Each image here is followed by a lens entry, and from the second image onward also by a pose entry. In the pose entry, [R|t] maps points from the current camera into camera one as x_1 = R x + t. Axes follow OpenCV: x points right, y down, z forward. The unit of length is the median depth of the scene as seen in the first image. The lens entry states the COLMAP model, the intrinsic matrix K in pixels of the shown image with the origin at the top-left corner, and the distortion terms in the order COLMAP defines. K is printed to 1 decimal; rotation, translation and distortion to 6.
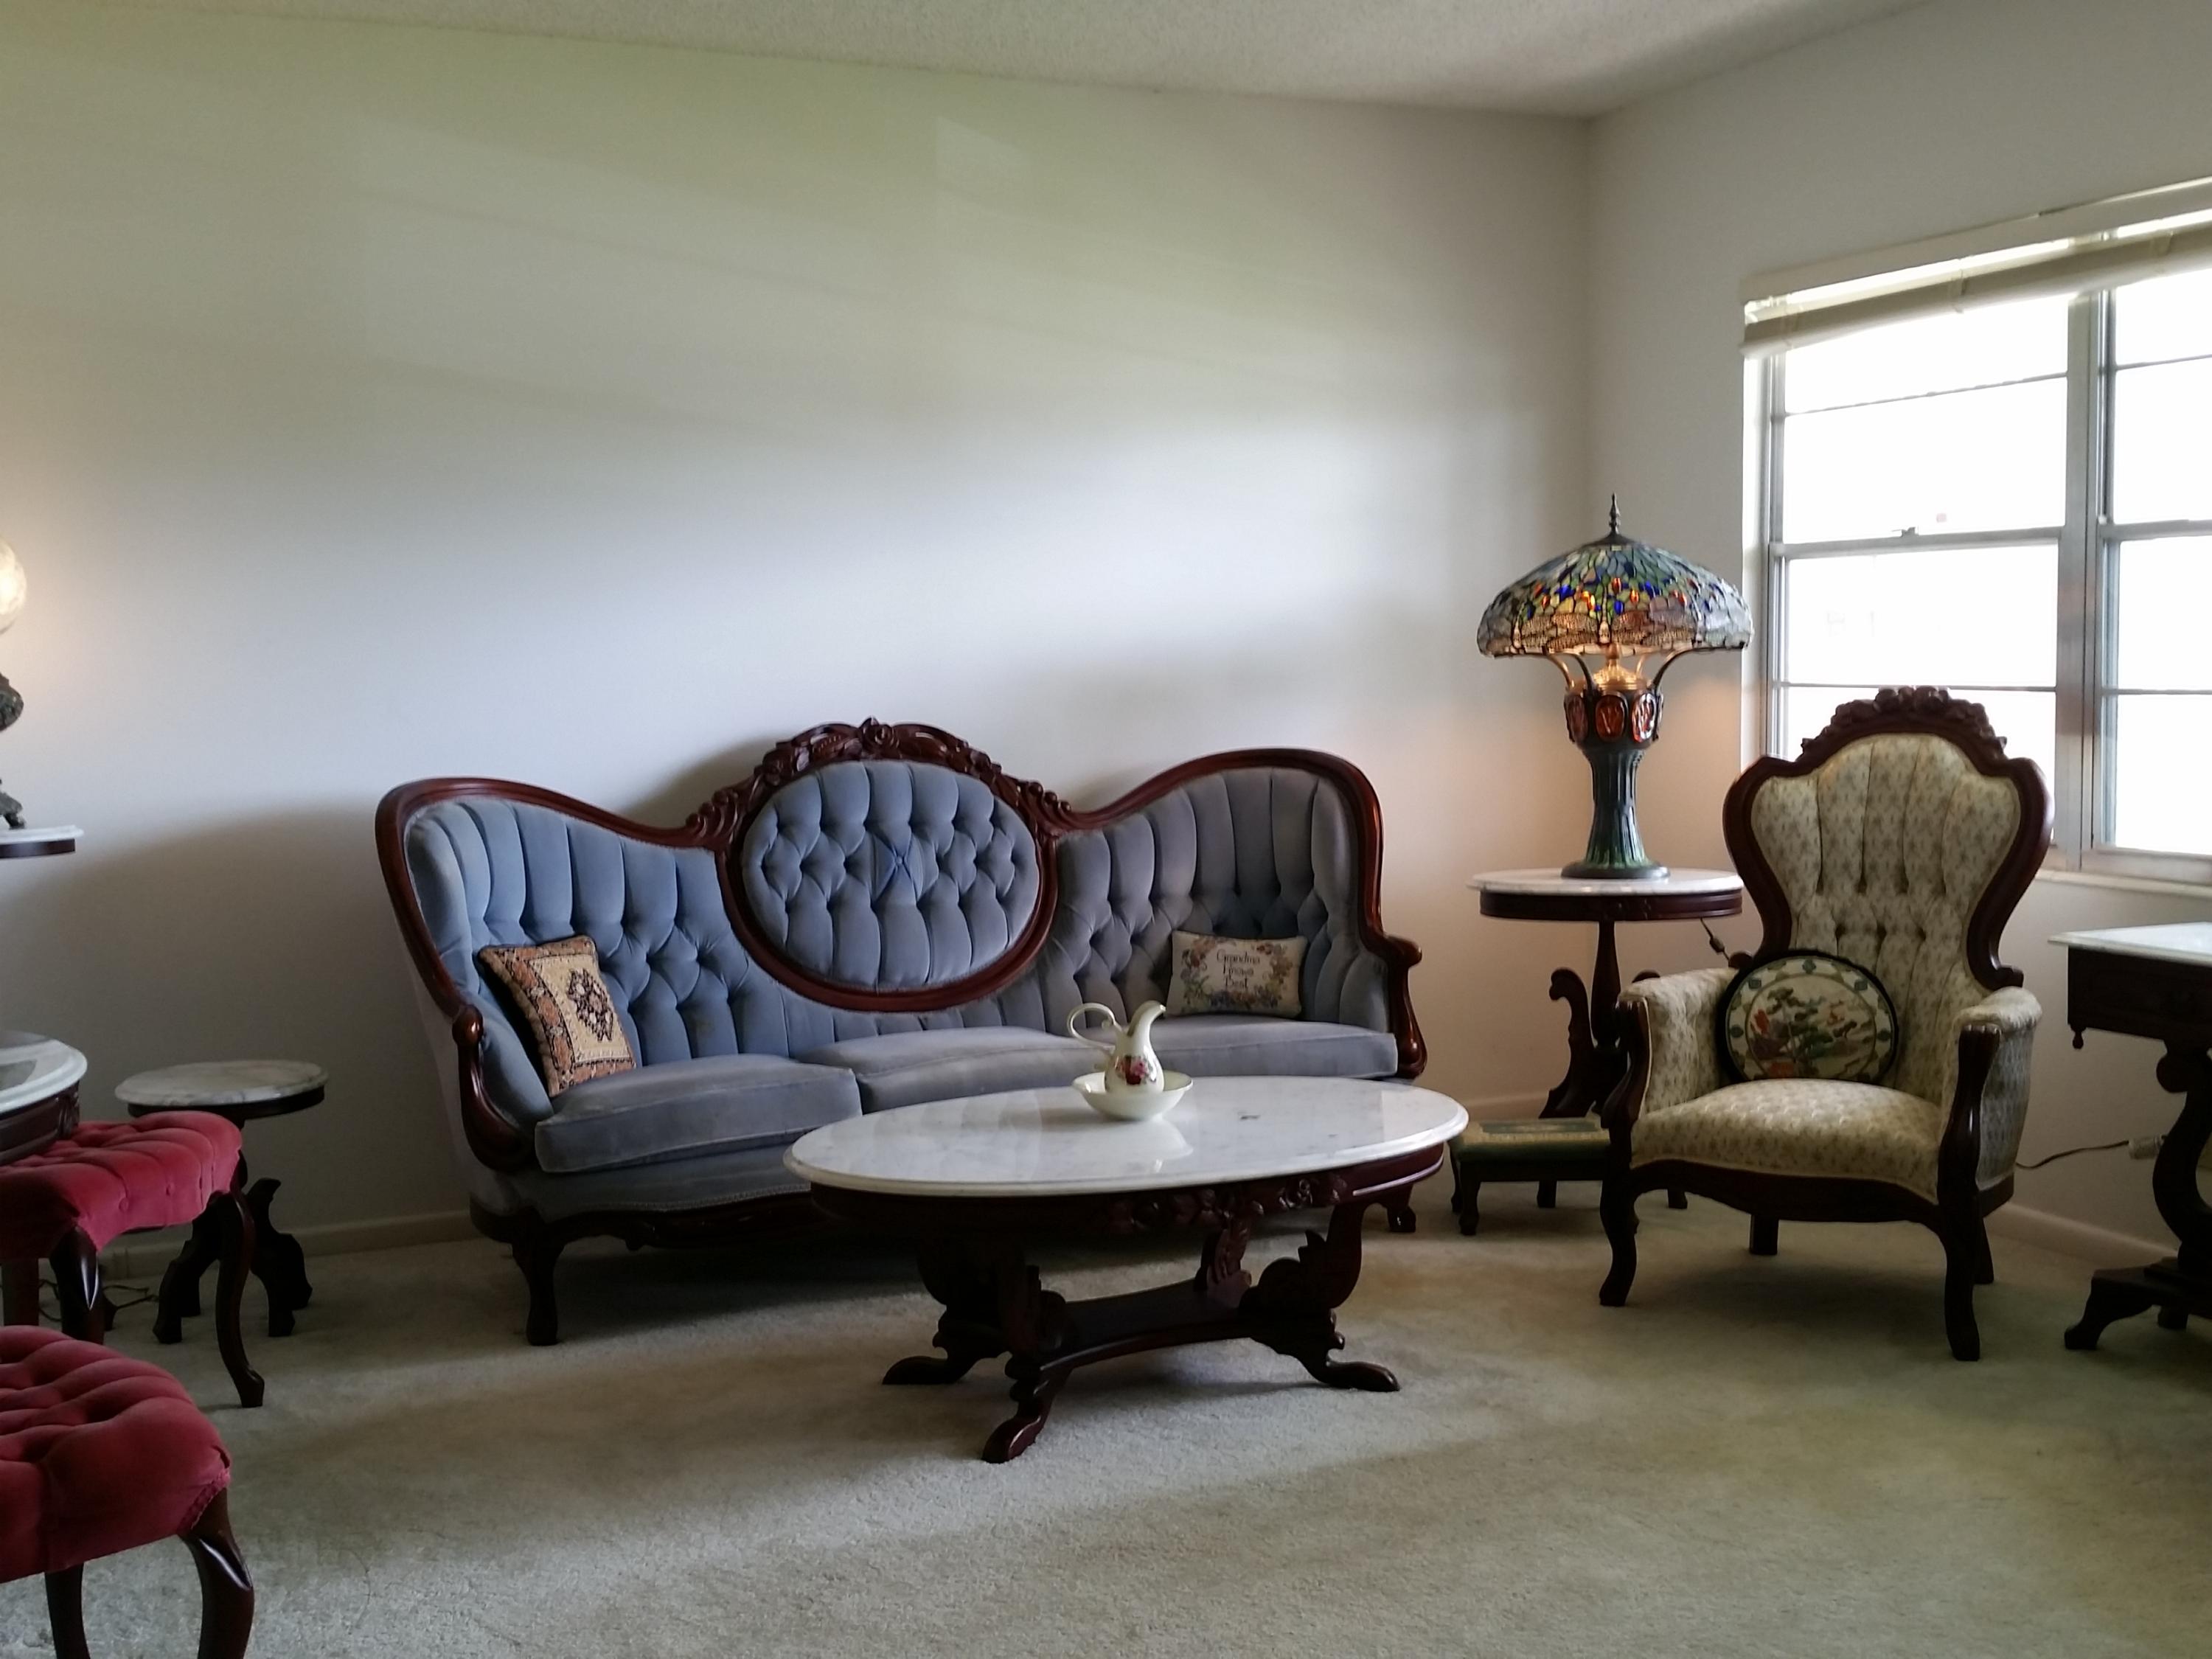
lens RADIAL K [[2411.0, 0, 1099.3], [0, 2411.0, 825.3], [0, 0, 1]] dist [0.198409, -0.420859]
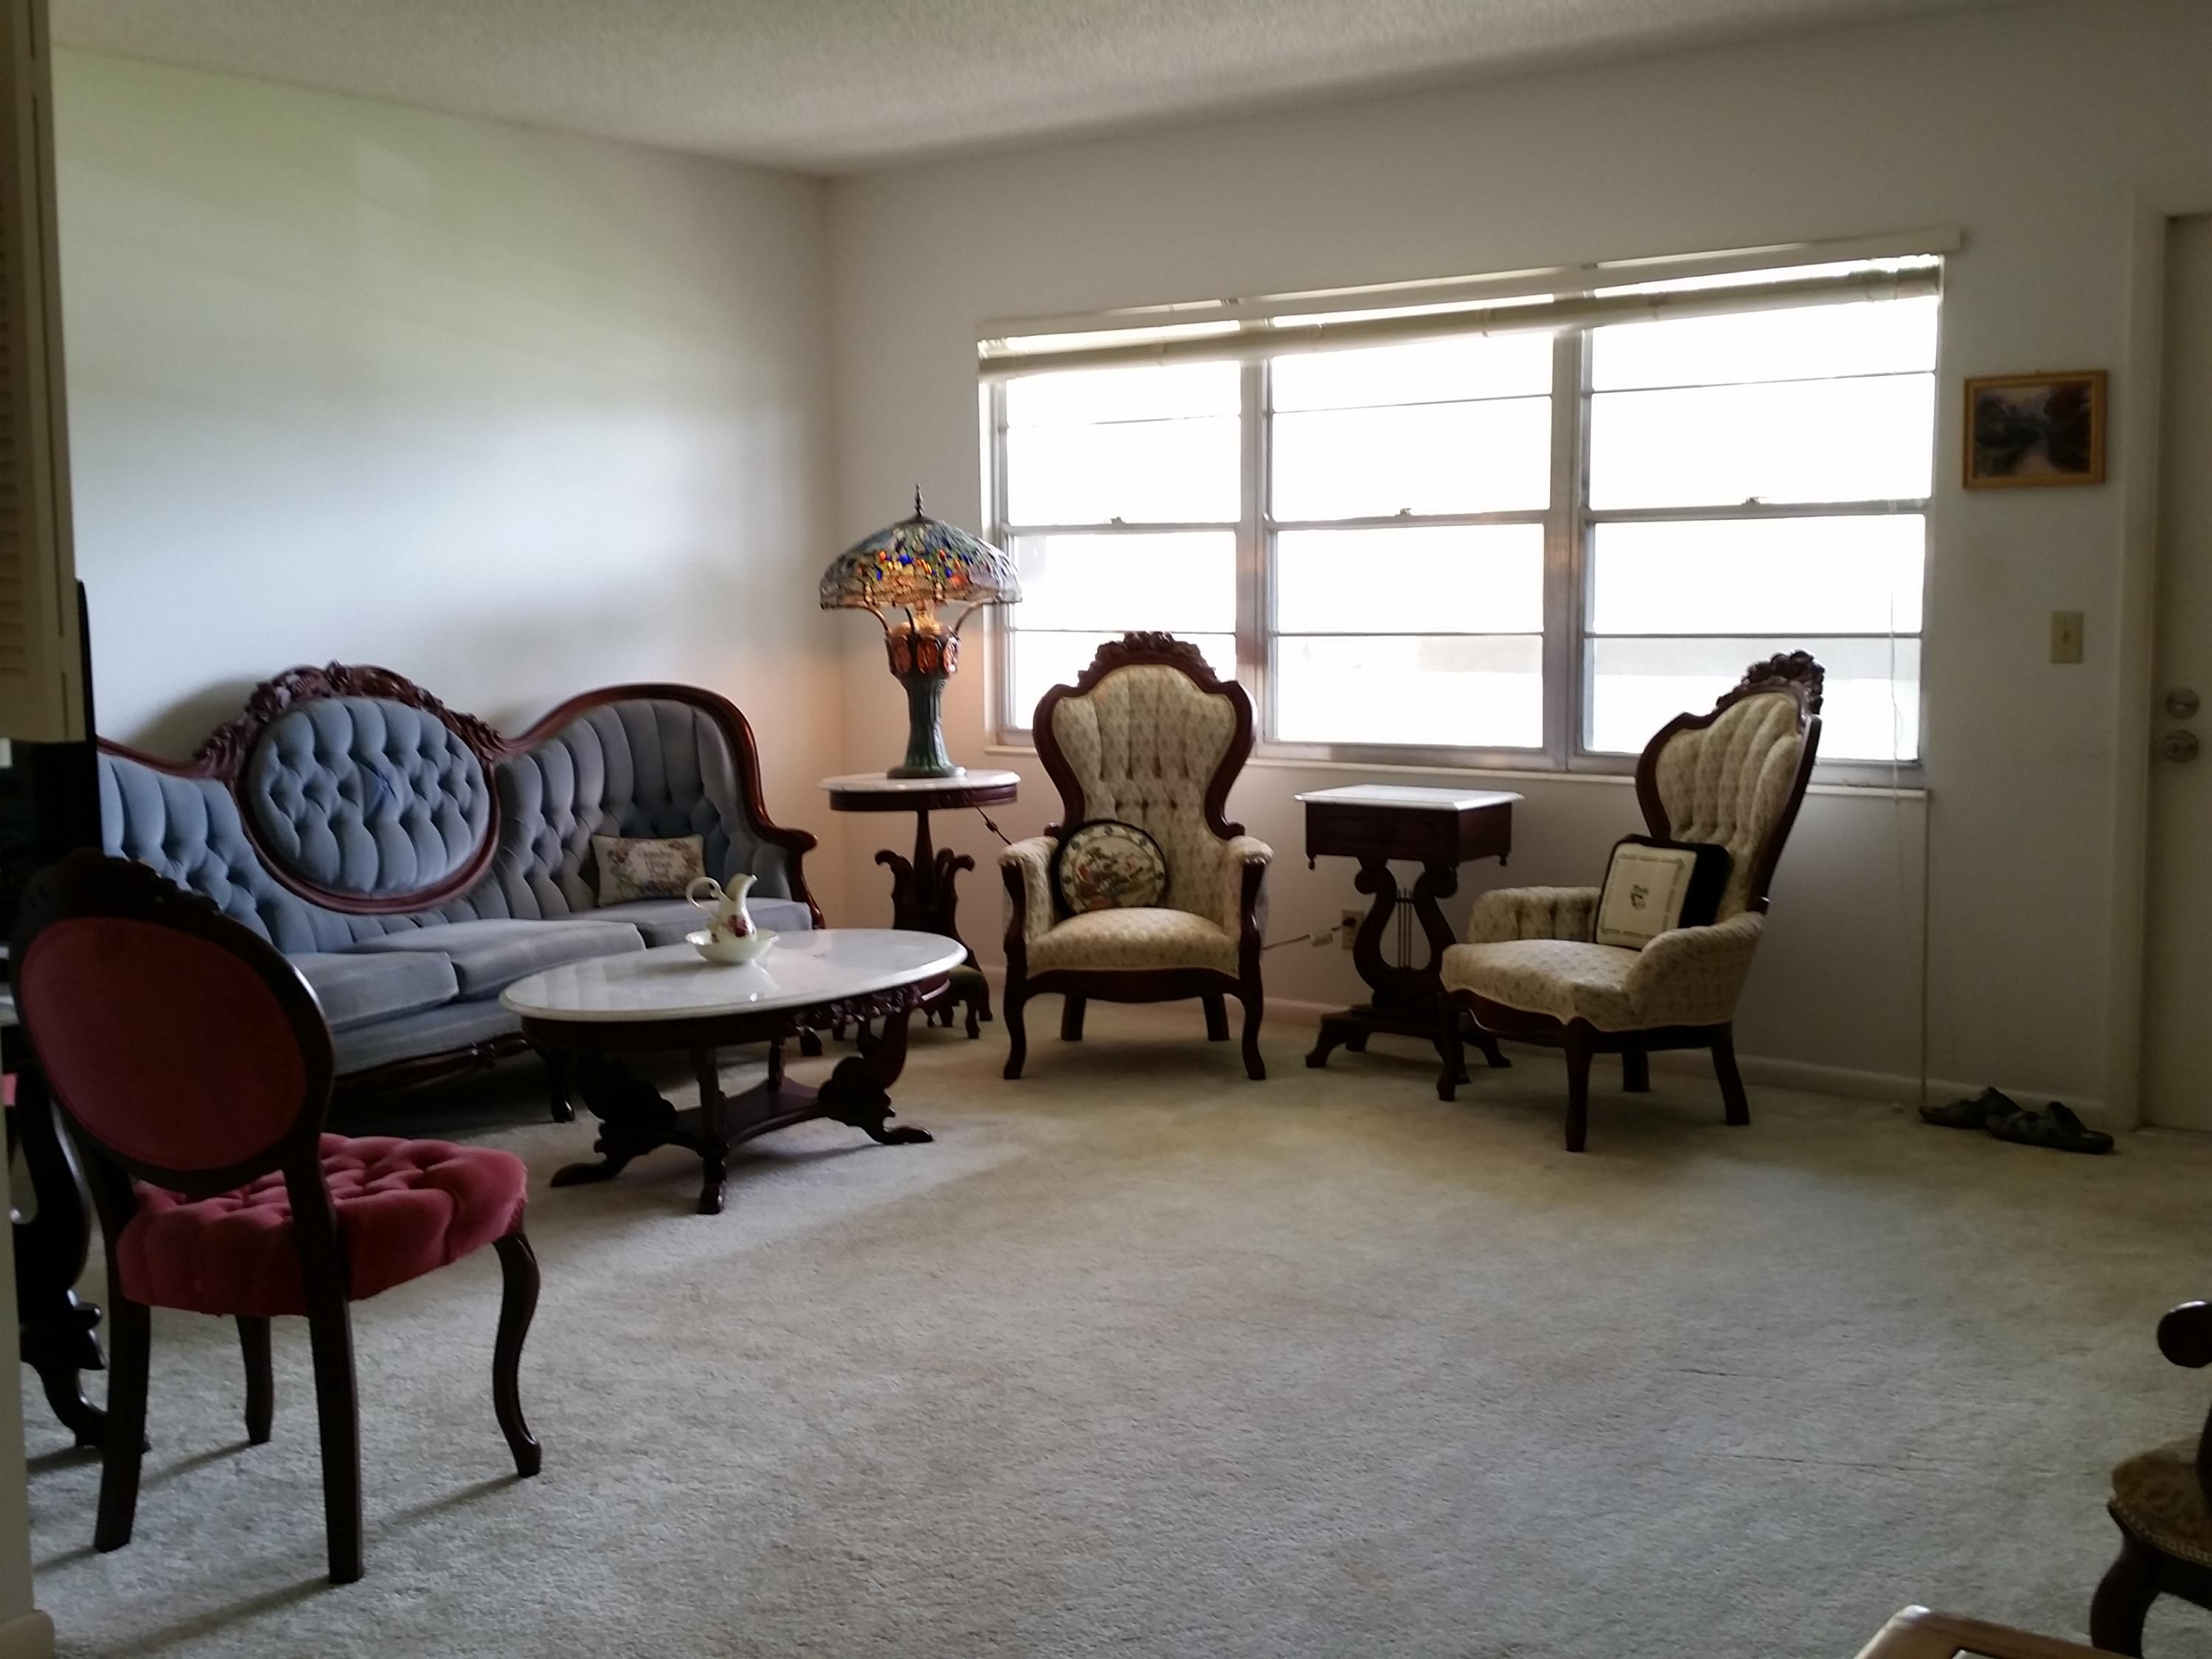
lens RADIAL K [[2411.0, 0, 1099.3], [0, 2411.0, 825.3], [0, 0, 1]] dist [0.198409, -0.420859]
pose [[0.871918, -0.046424, 0.487446, -0.383594], [0.034799, 0.998853, 0.032884, 0.008416], [-0.488413, -0.011709, 0.872534, -0.206136]]
